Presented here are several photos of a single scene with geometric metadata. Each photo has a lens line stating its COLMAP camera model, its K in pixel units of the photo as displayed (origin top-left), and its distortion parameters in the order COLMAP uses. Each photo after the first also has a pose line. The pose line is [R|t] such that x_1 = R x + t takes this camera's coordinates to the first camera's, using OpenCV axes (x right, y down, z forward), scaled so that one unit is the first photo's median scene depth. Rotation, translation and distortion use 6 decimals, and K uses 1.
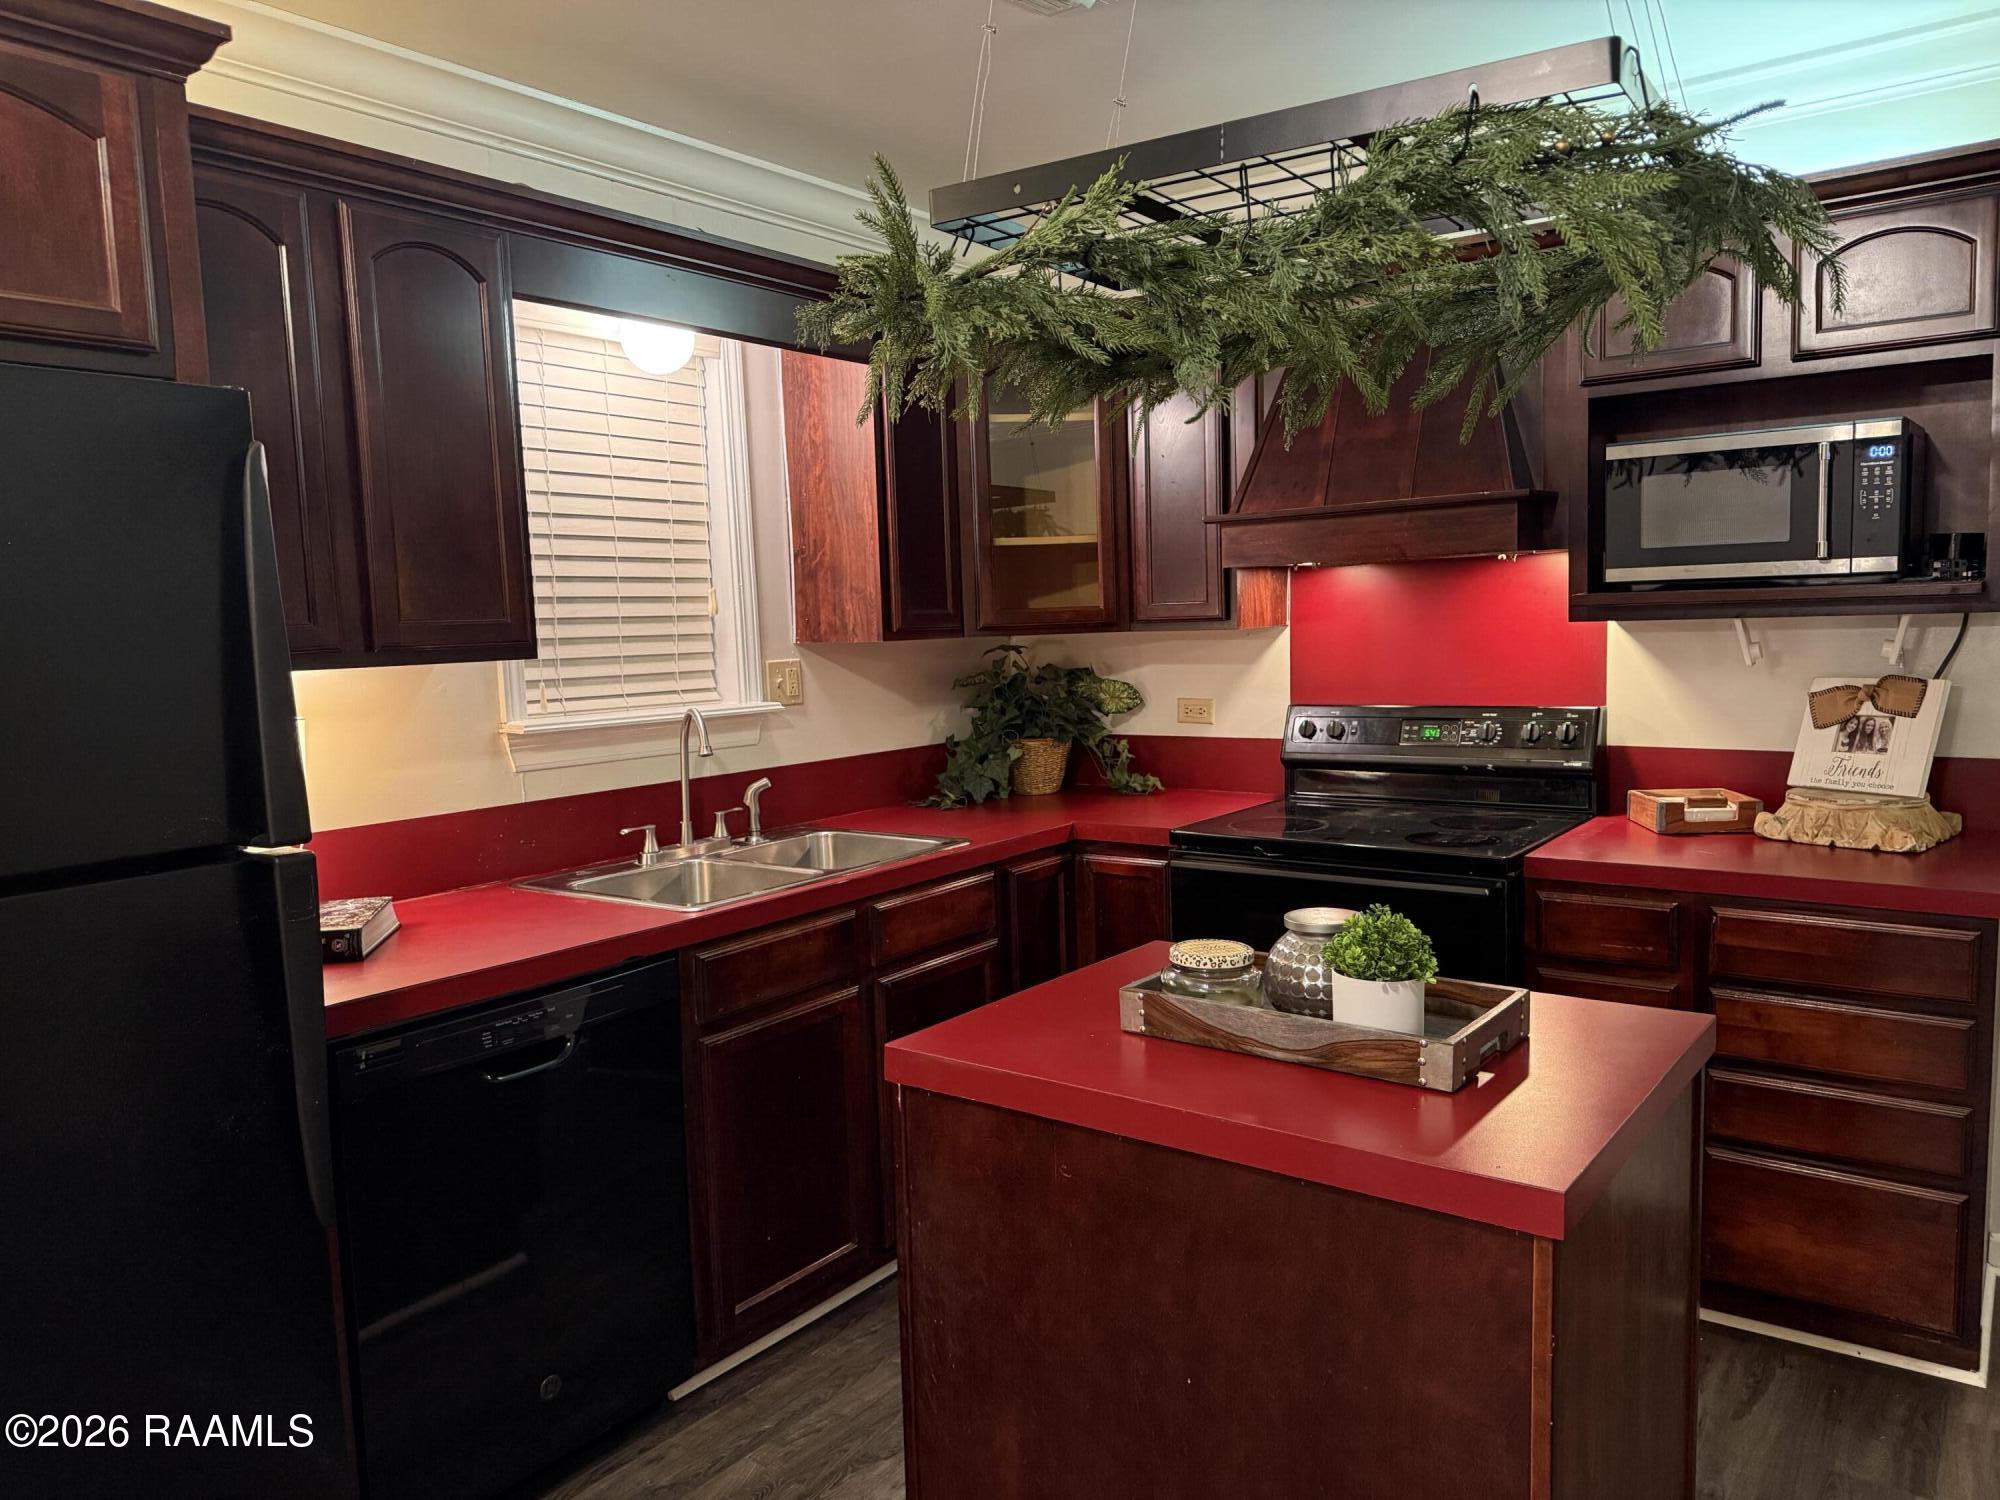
lens RADIAL K [[1405.3, 0, 1009.3], [0, 1405.3, 753.2], [0, 0, 1]] dist [0.028663, -0.032065]
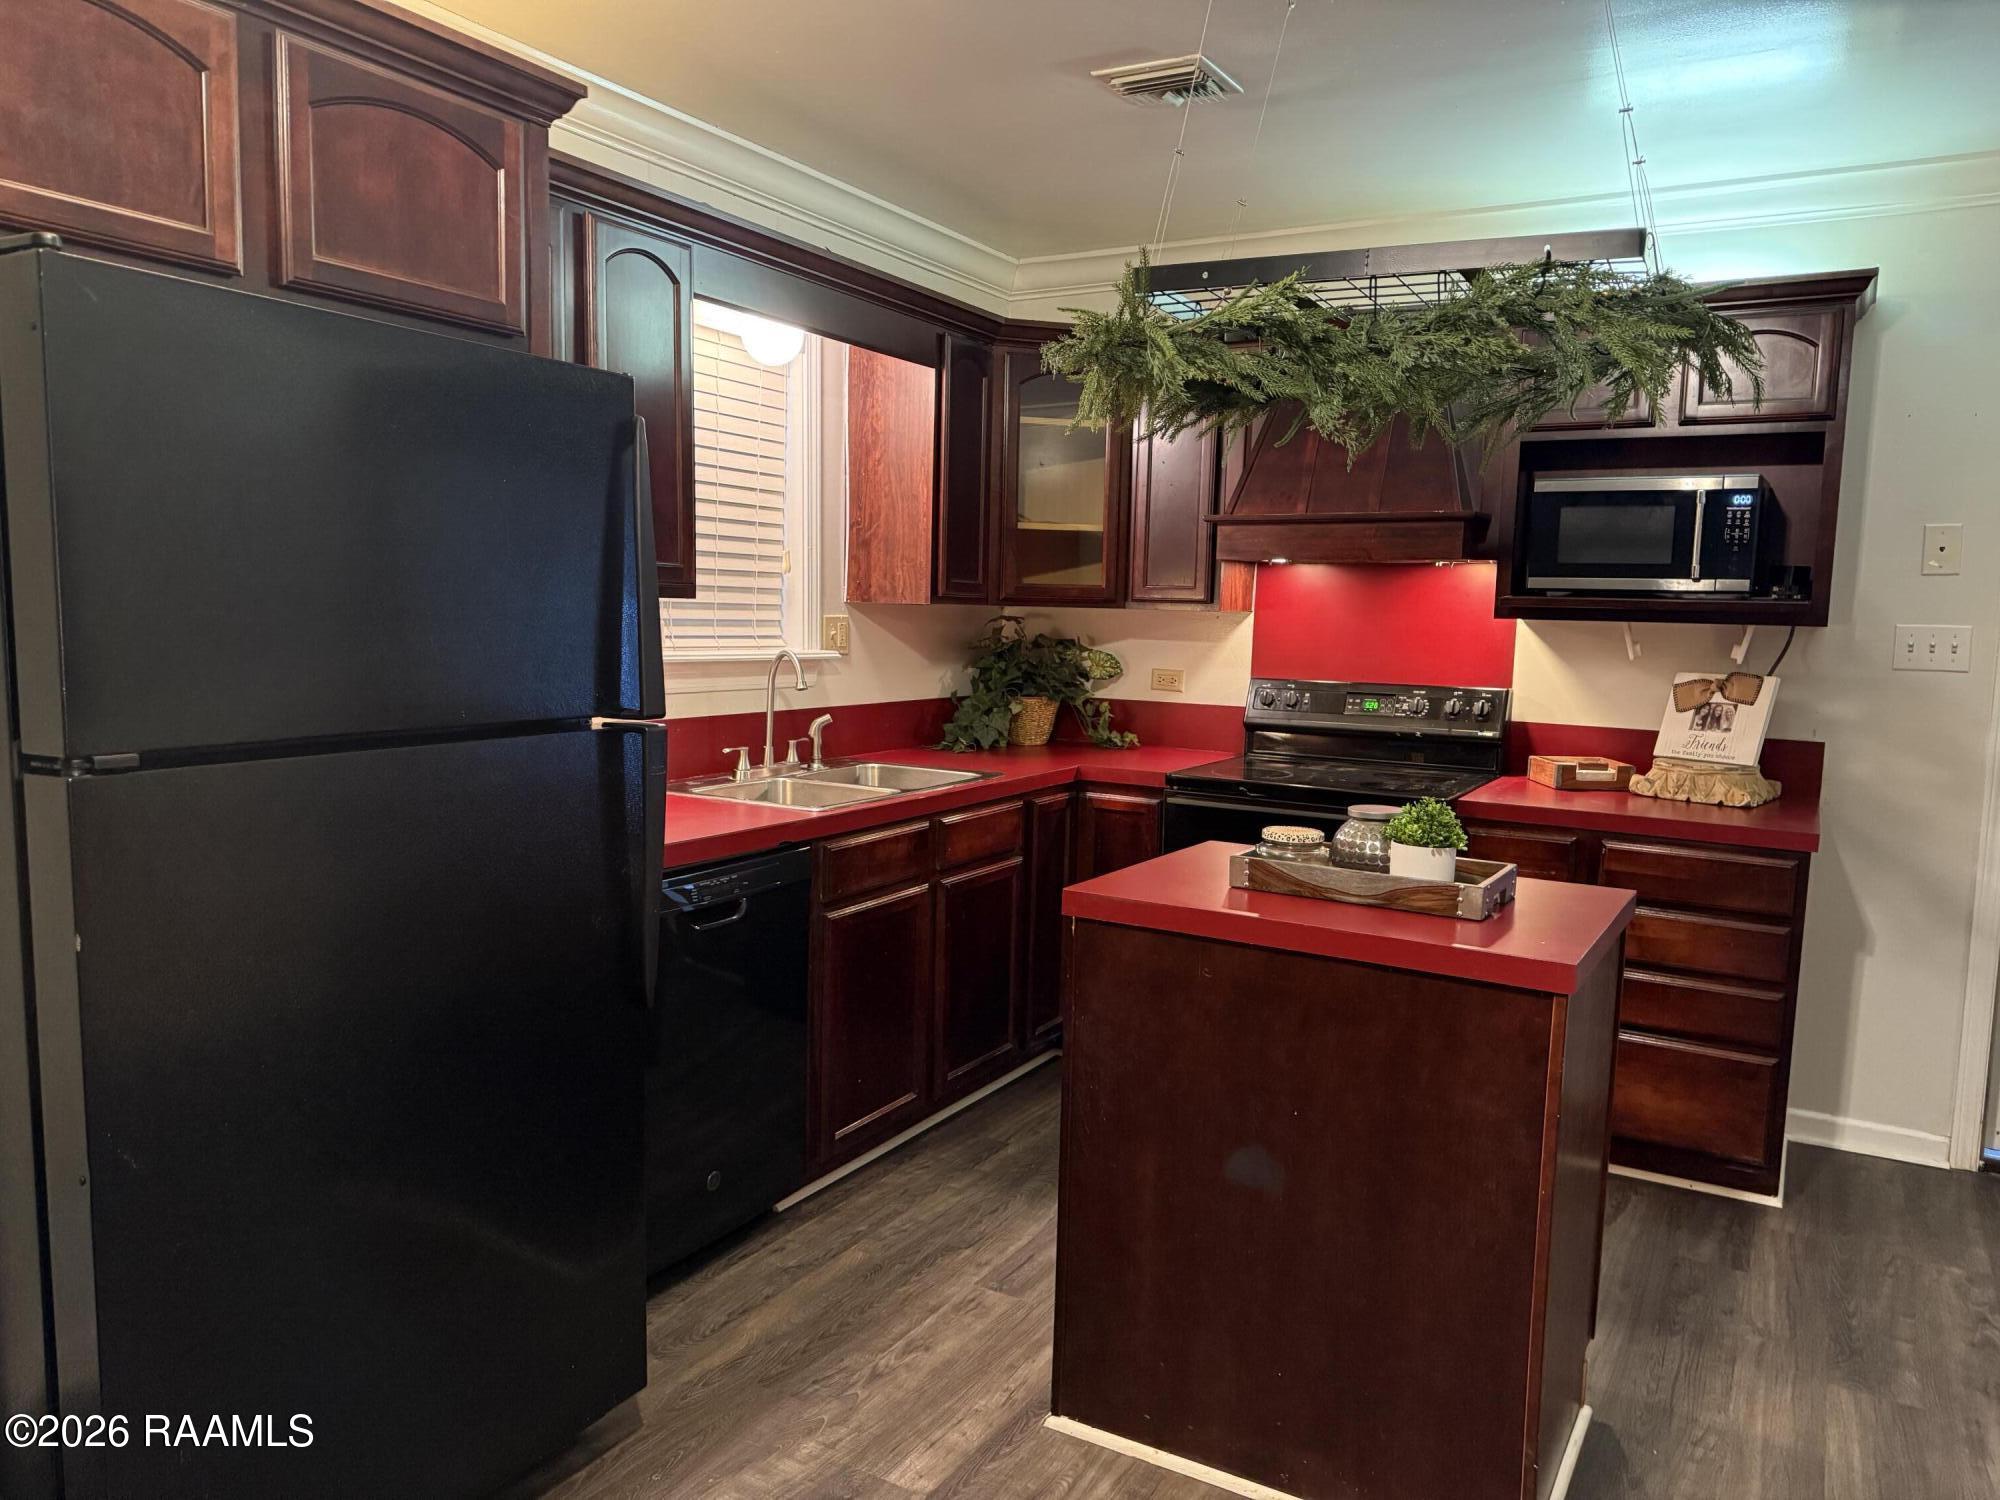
lens RADIAL K [[1405.3, 0, 997.2], [0, 1405.3, 757.4], [0, 0, 1]] dist [0.028663, -0.032065]
pose [[0.992663, 0.045796, 0.111903, -0.186759], [-0.047001, 0.998862, 0.008155, 0.042976], [-0.111402, -0.013354, 0.993686, -0.208809]]
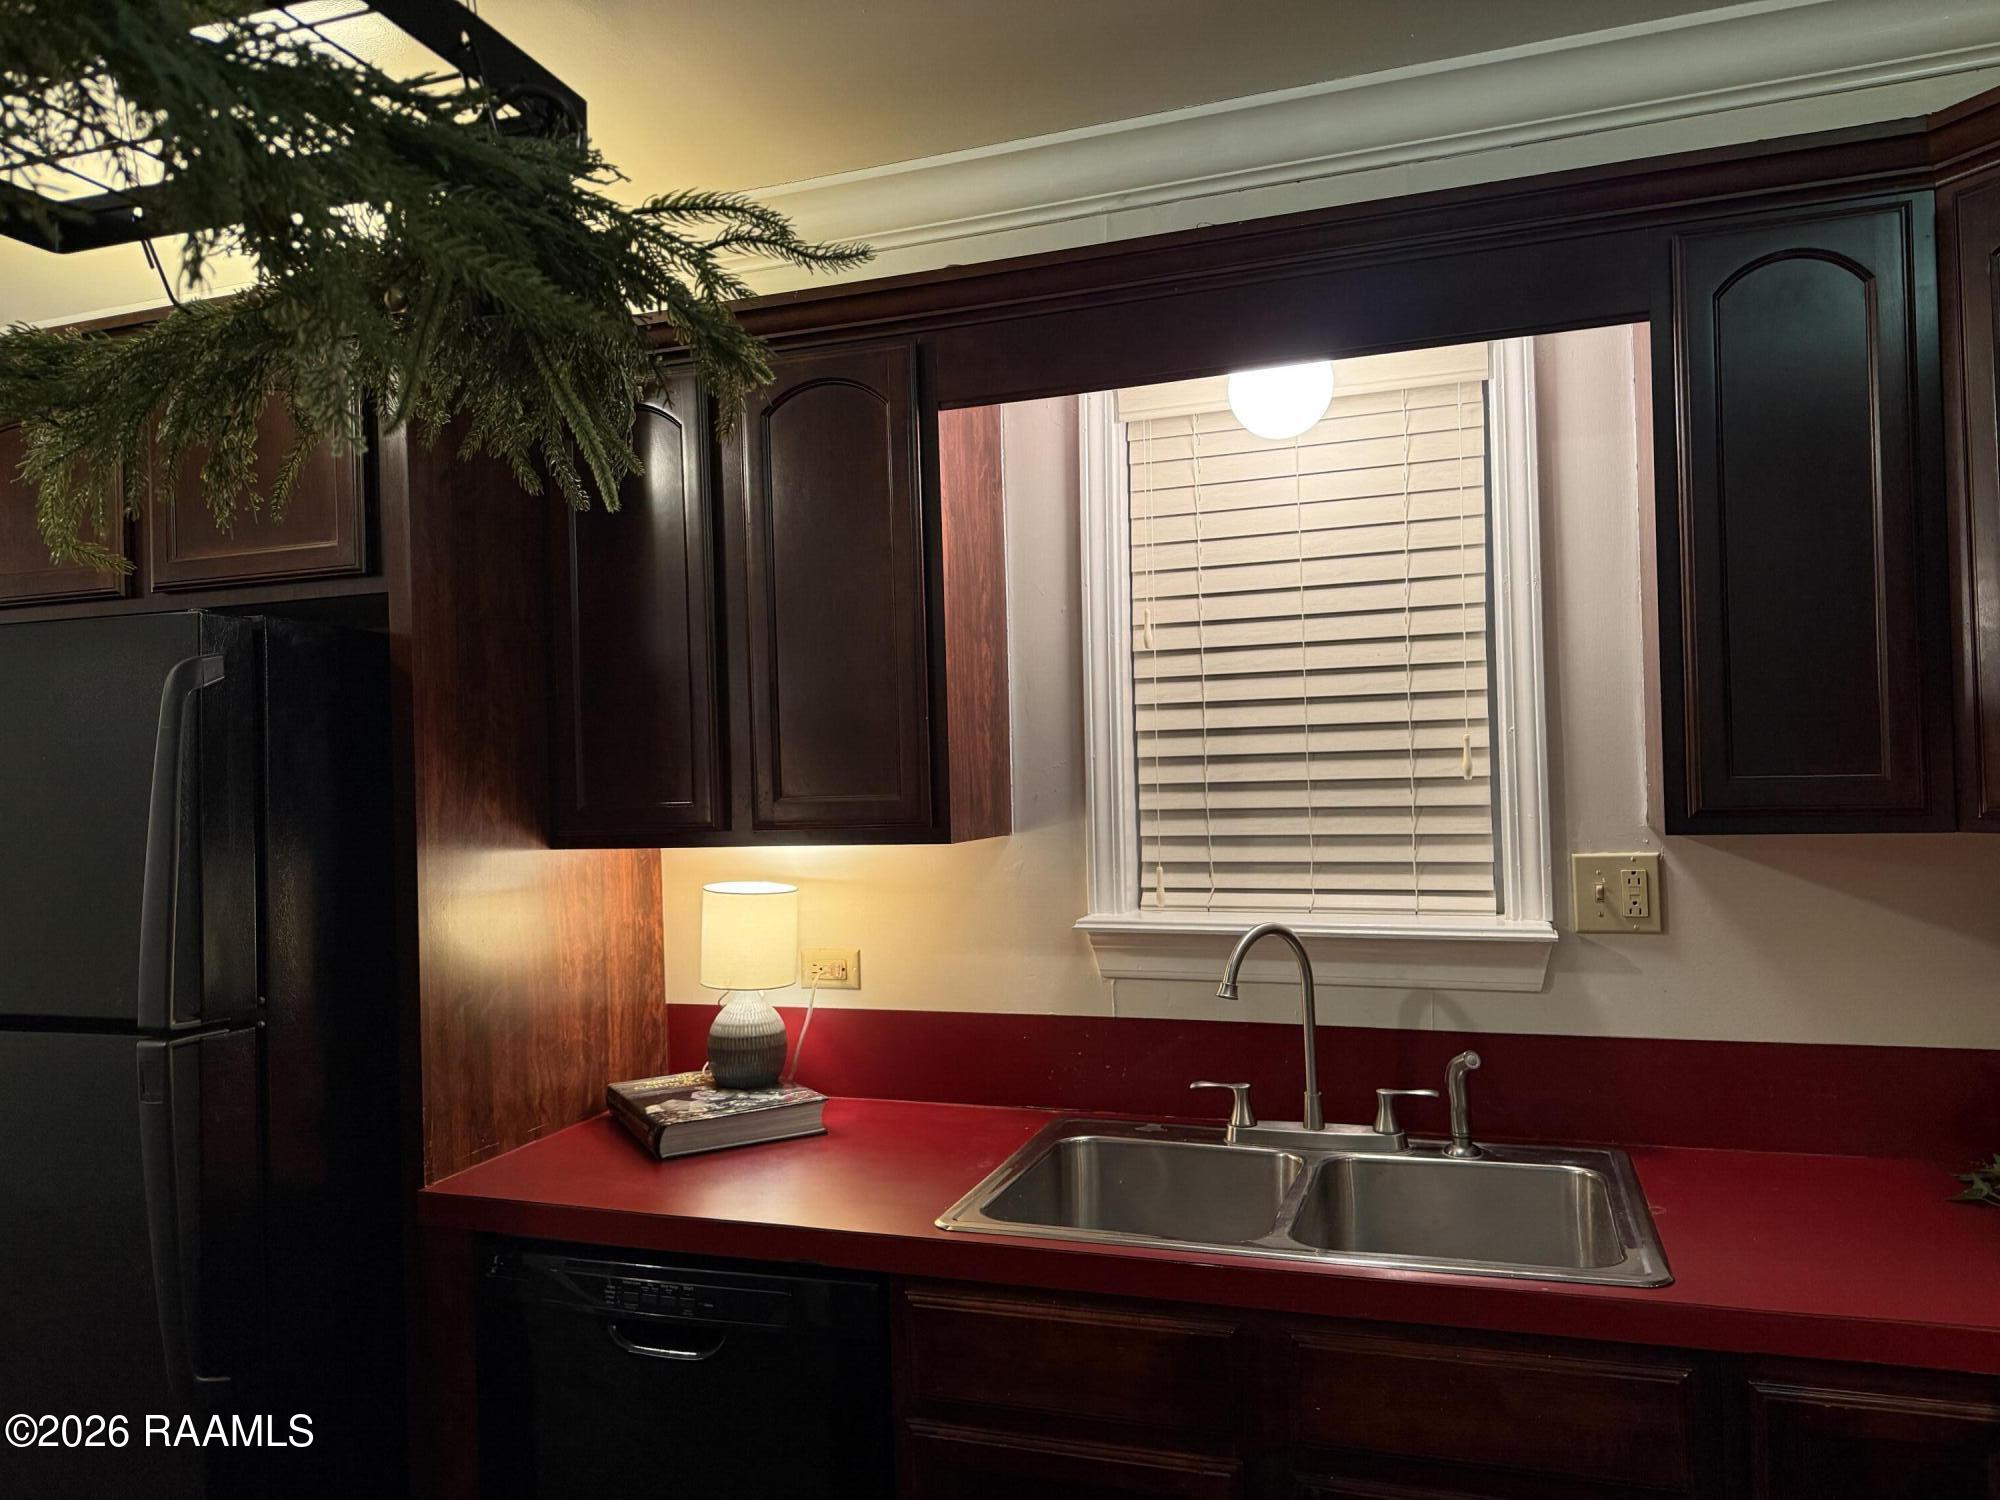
lens RADIAL K [[1405.3, 0, 1012.0], [0, 1405.3, 736.5], [0, 0, 1]] dist [0.028663, -0.032065]
pose [[0.298712, 0.002556, -0.954340, 0.393961], [-0.075474, 0.996928, -0.020953, -0.102358], [0.951354, 0.078287, 0.297987, 0.714070]]
